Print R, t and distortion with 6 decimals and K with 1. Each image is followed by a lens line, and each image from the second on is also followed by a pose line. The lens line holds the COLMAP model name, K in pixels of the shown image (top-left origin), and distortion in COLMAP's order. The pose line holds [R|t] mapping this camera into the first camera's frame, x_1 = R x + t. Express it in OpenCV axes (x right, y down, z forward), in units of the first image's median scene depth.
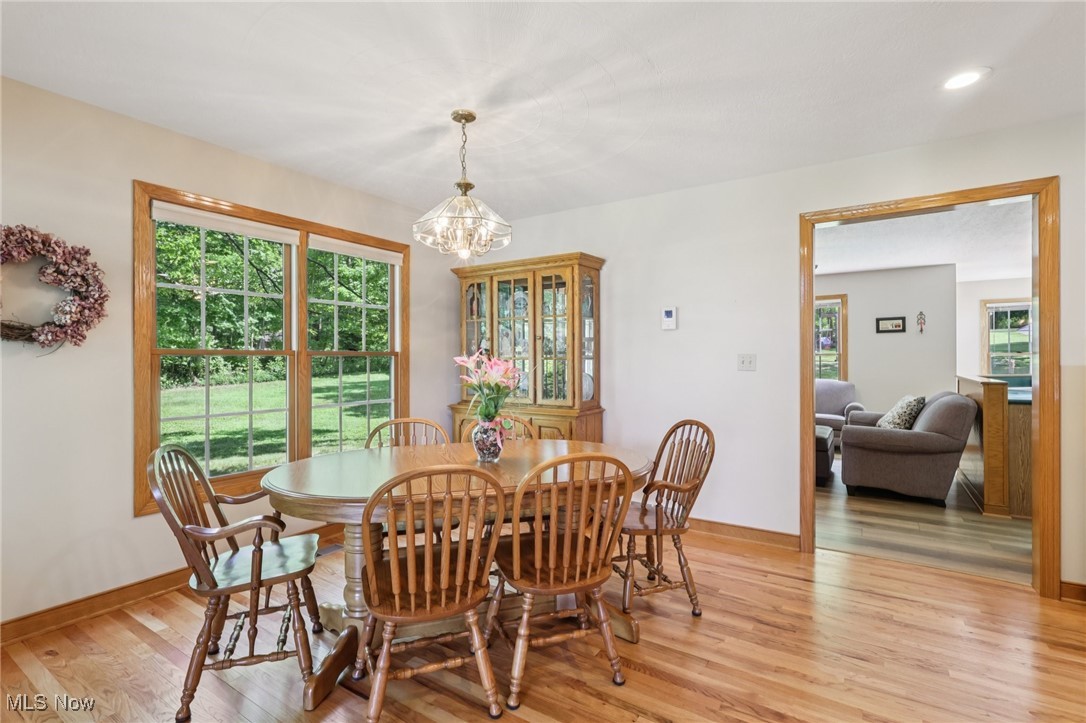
lens RADIAL K [[513.6, 0, 545.1], [0, 513.6, 361.8], [0, 0, 1]] dist [-0.000917, 0.000603]
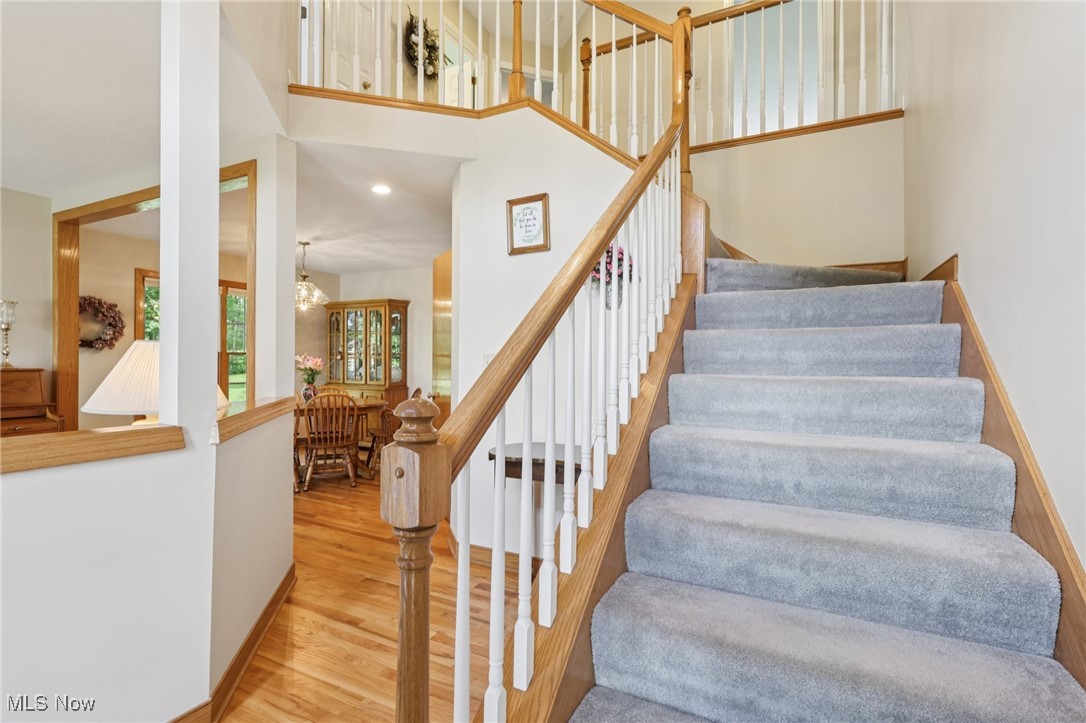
lens RADIAL K [[513.6, 0, 541.6], [0, 513.6, 360.6], [0, 0, 1]] dist [-0.000917, 0.000603]
pose [[0.994357, 0.009201, 0.105682, 0.640774], [-0.008795, 0.999952, -0.004307, 0.008214], [-0.105717, 0.003353, 0.994391, -1.303664]]
